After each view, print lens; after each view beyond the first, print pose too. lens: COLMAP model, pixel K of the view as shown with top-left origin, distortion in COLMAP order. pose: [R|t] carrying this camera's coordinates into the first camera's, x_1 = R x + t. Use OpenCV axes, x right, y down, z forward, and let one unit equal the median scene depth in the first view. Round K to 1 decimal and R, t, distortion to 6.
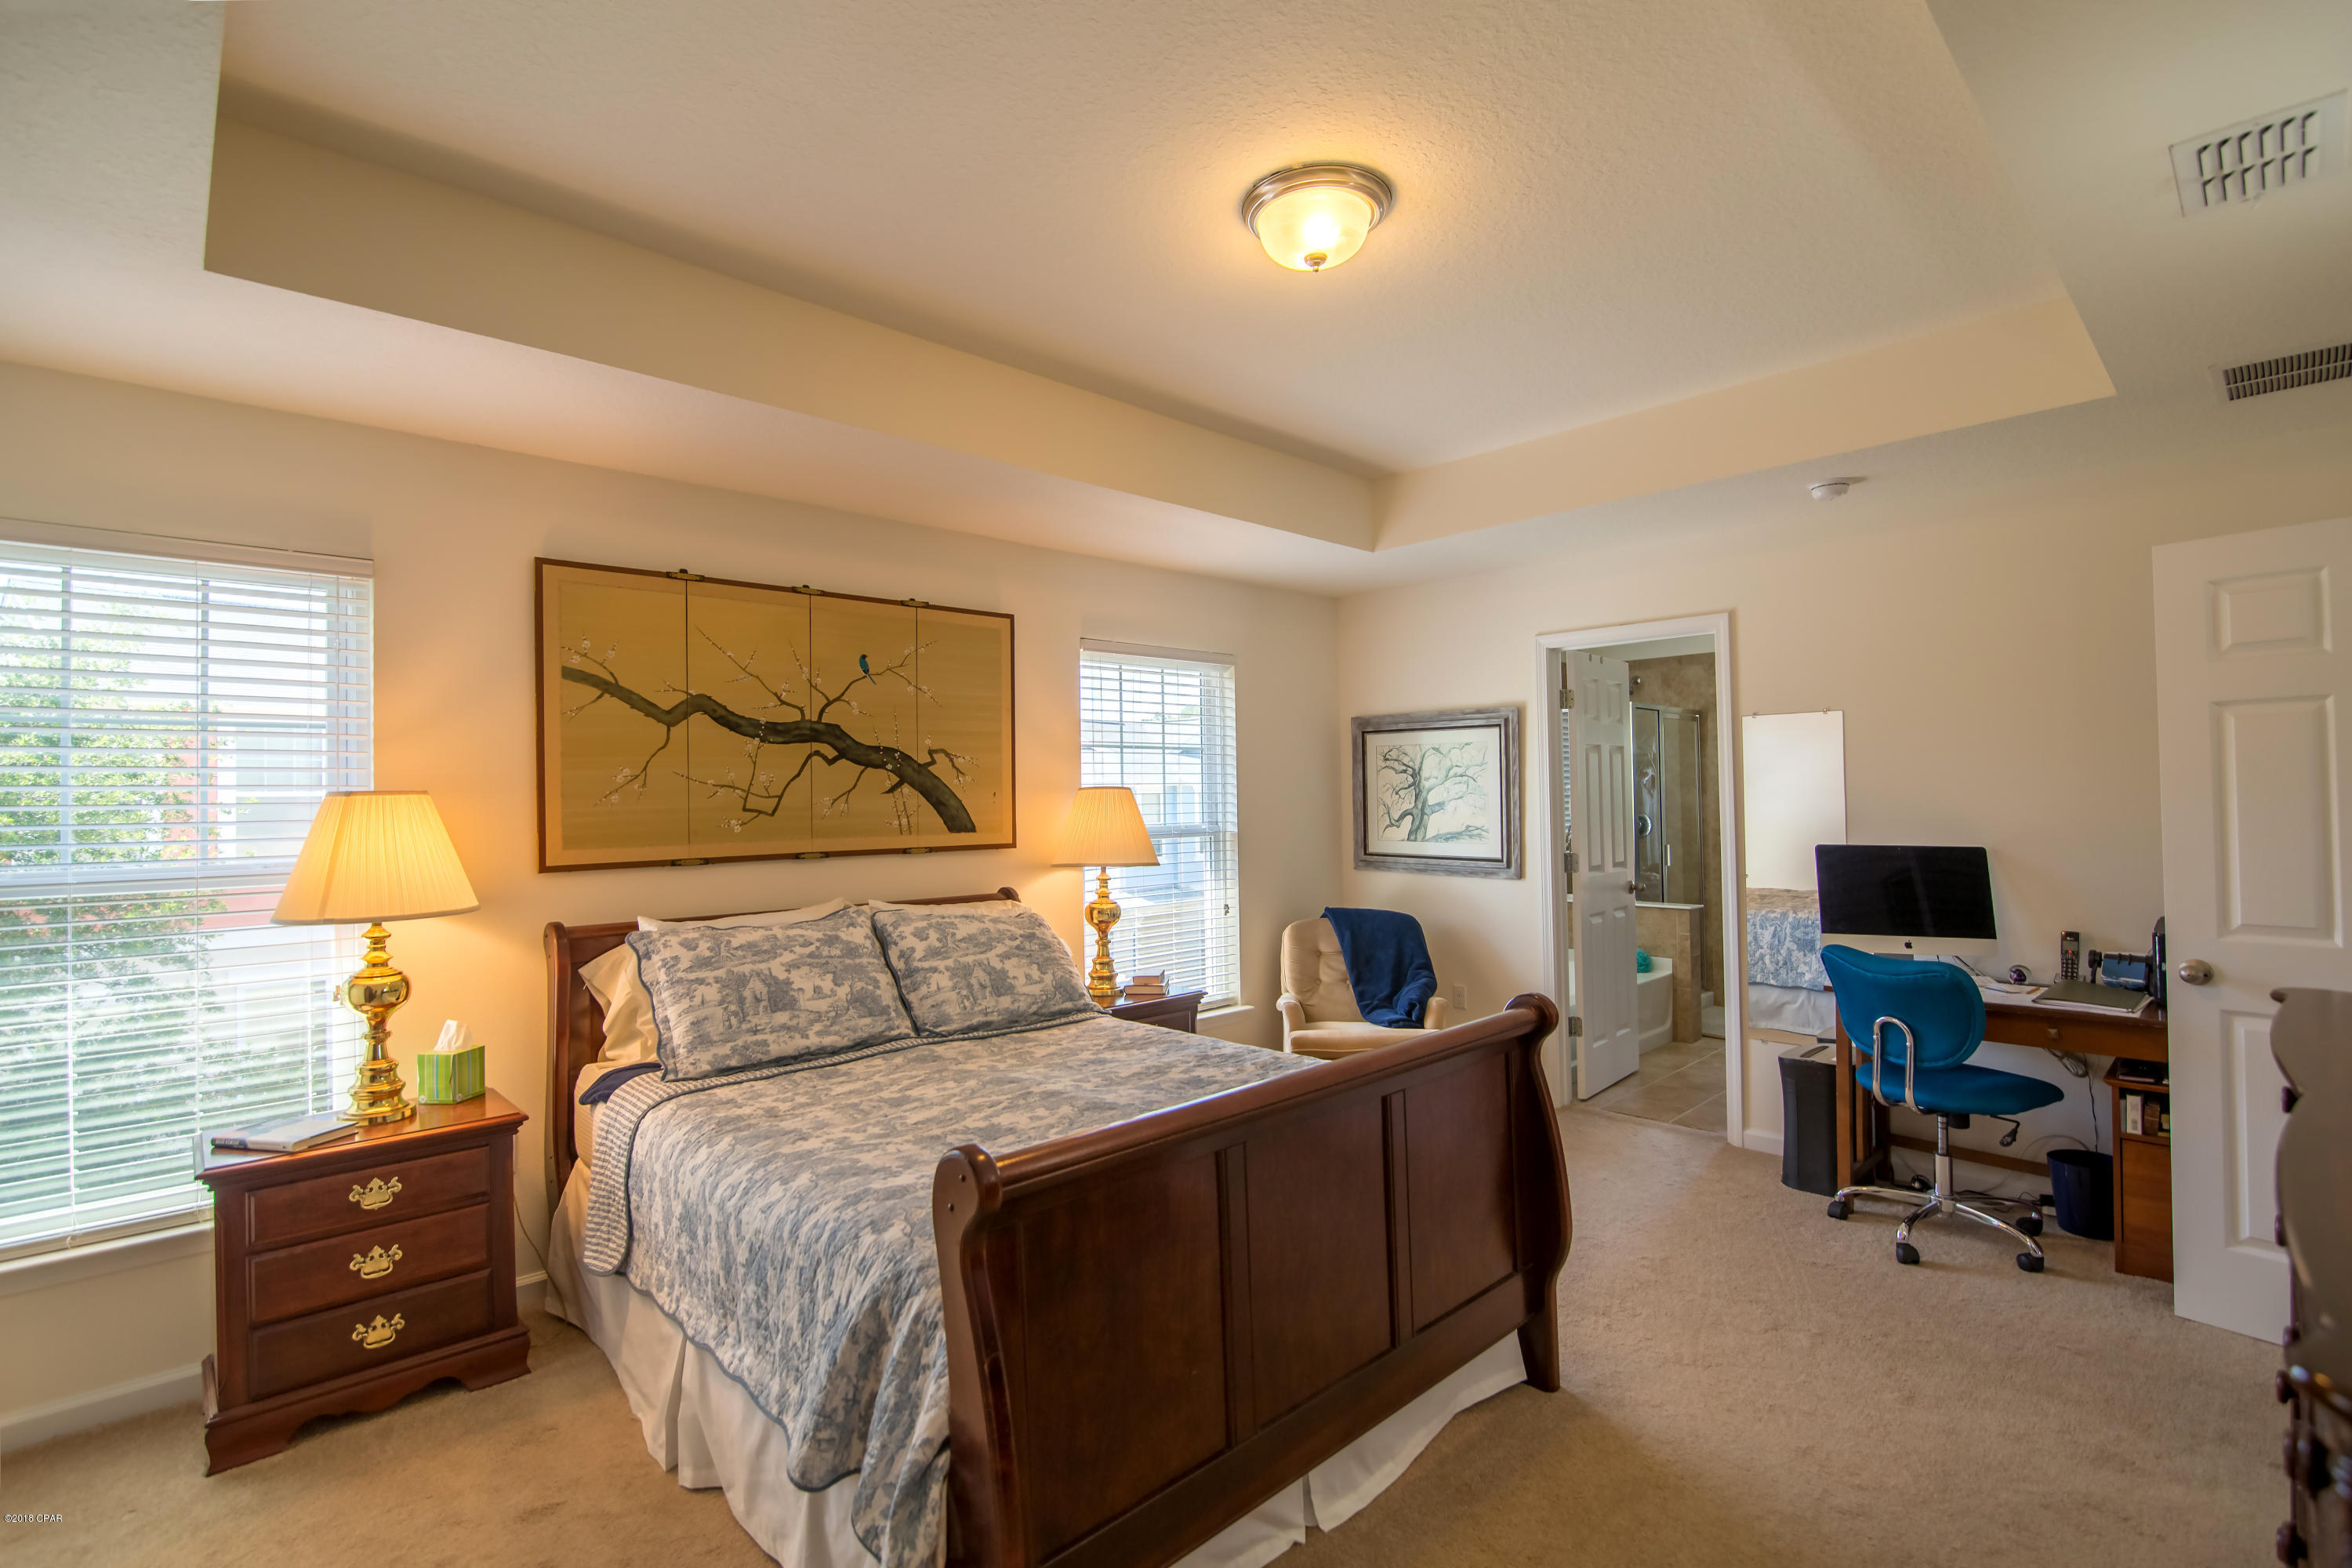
lens RADIAL K [[1087.1, 0, 1166.6], [0, 1087.1, 773.1], [0, 0, 1]] dist [-0.020503, 0.001694]
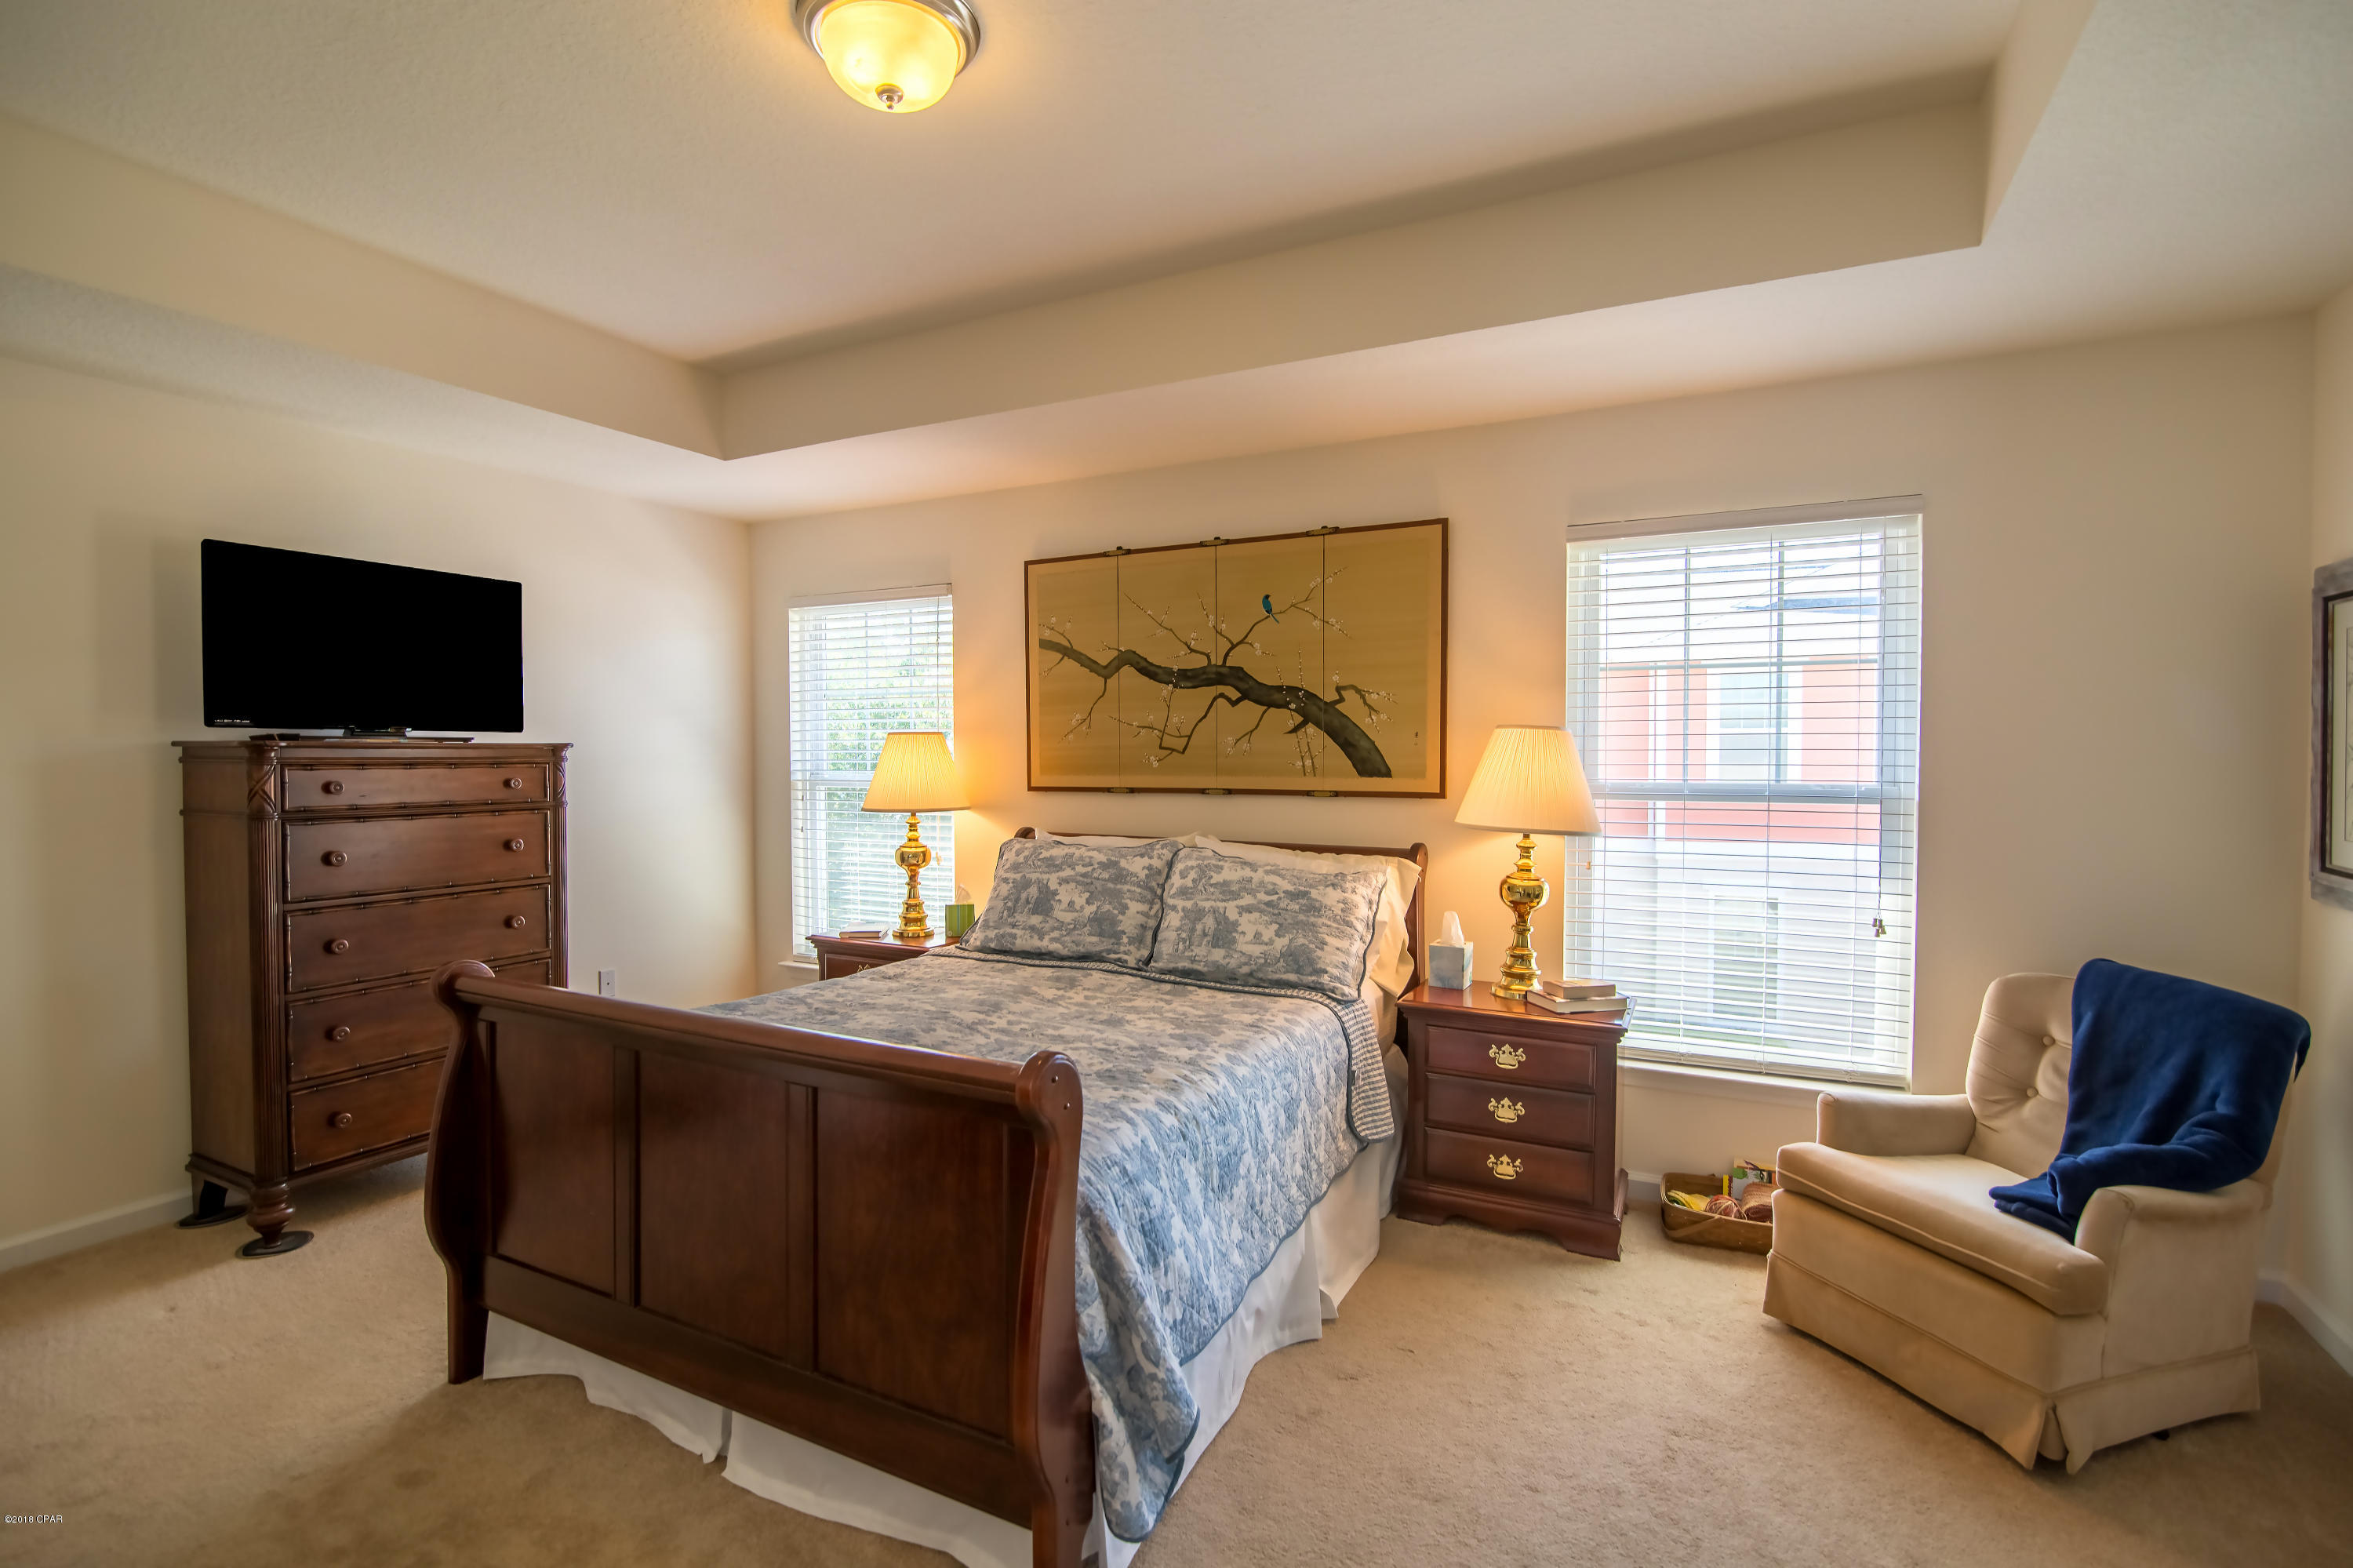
lens RADIAL K [[1082.1, 0, 1172.0], [0, 1082.1, 784.1], [0, 0, 1]] dist [-0.019377, 0.001055]
pose [[0.329703, 0.051010, -0.942706, 0.670937], [0.021402, 0.997879, 0.061480, 0.002092], [0.943842, -0.040446, 0.327912, 0.608575]]
